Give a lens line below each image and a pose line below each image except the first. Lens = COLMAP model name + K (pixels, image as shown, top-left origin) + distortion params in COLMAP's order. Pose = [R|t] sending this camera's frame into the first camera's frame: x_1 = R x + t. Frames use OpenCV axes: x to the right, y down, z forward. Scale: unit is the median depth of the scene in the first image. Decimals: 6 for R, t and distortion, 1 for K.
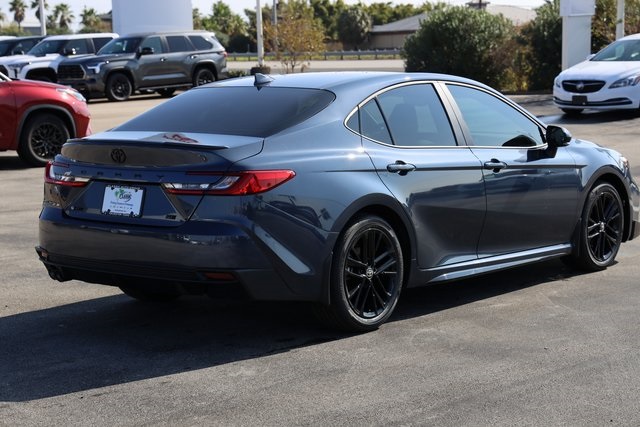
lens RADIAL K [[1357.2, 0, 320.0], [0, 1357.2, 213.5], [0, 0, 1]] dist [0.019579, 0.055114]
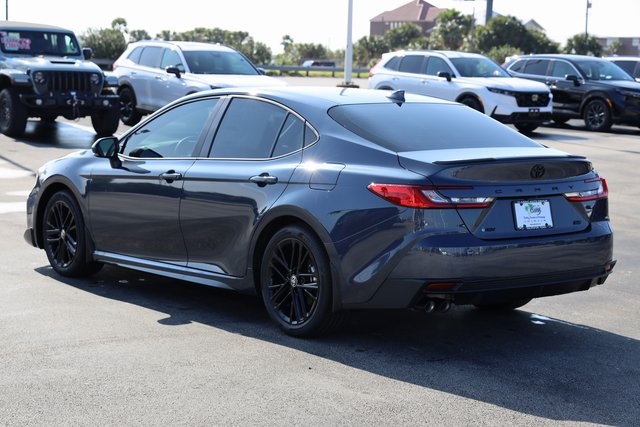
lens RADIAL K [[1357.2, 0, 320.0], [0, 1357.2, 213.5], [0, 0, 1]] dist [0.019579, 0.055114]
pose [[0.226175, -0.086981, 0.970195, -1.179254], [0.086927, 0.993834, 0.068835, -0.095033], [-0.970200, 0.068768, 0.232342, 0.915328]]
